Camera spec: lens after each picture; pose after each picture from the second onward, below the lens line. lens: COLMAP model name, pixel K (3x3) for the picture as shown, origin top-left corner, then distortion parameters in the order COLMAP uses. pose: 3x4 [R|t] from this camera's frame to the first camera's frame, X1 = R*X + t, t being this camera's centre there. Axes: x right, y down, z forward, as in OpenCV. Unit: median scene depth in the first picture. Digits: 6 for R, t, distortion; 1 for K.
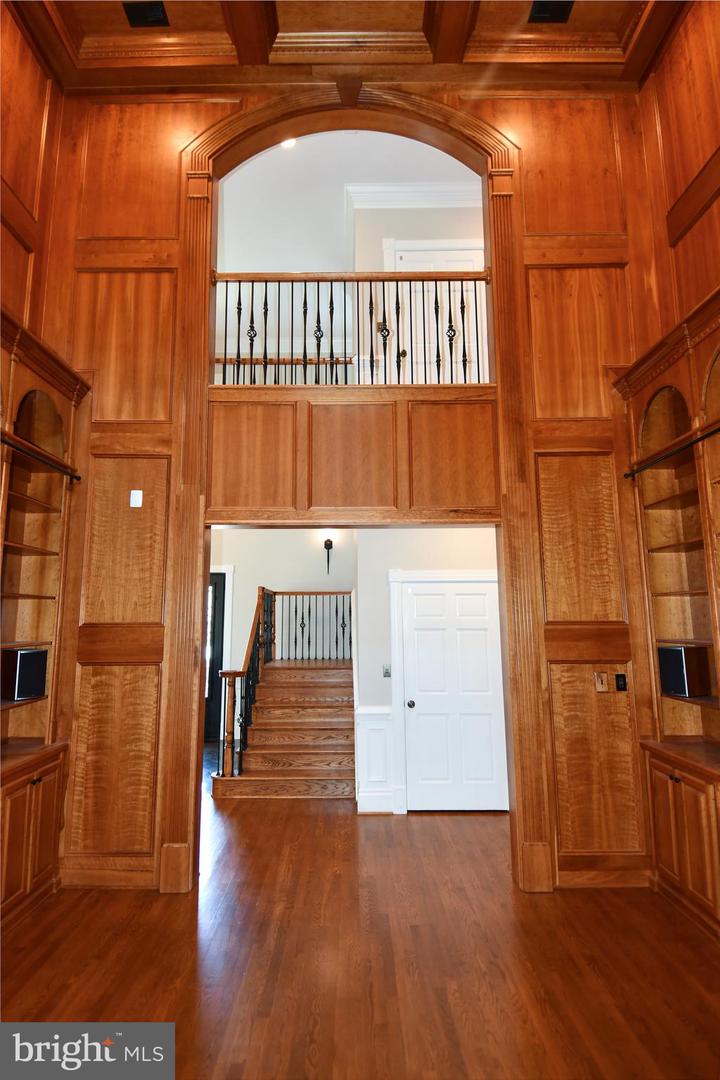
lens RADIAL K [[570.1, 0, 350.1], [0, 570.1, 511.1], [0, 0, 1]] dist [0.065677, -0.072039]
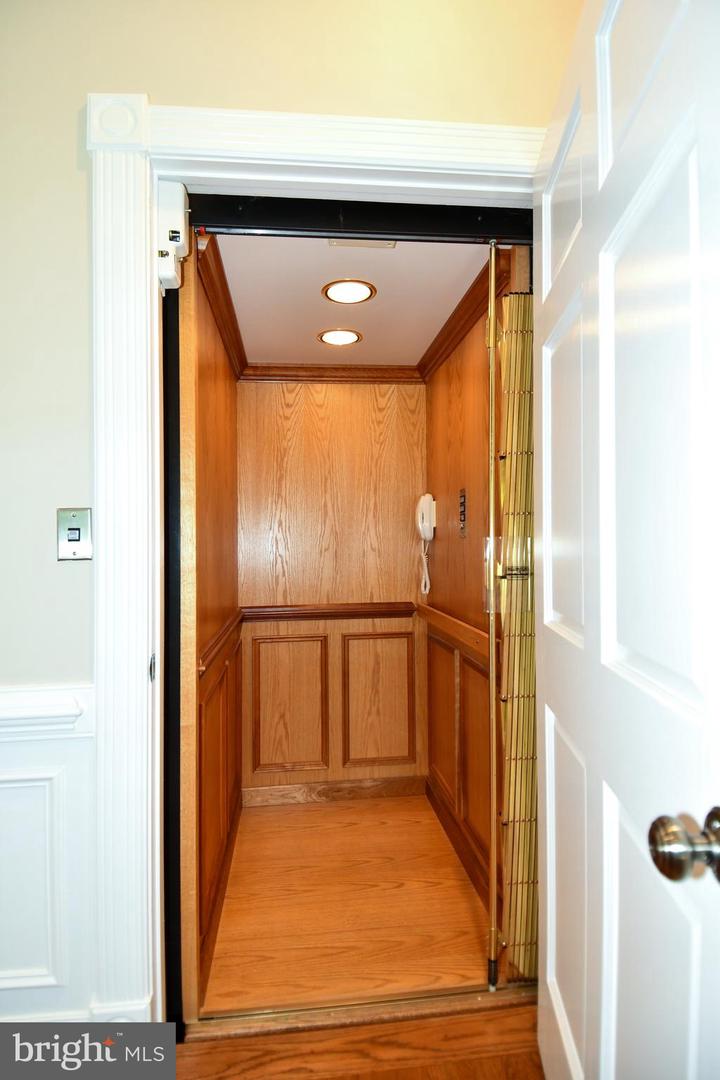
lens RADIAL K [[573.9, 0, 360.0], [0, 573.9, 540.0], [0, 0, 1]] dist [0.024419, -0.046522]
pose [[0.992722, -0.013377, 0.119680, 0.122115], [-0.008771, 0.983141, 0.182640, 0.196884], [-0.120106, -0.182361, 0.975868, 0.630888]]
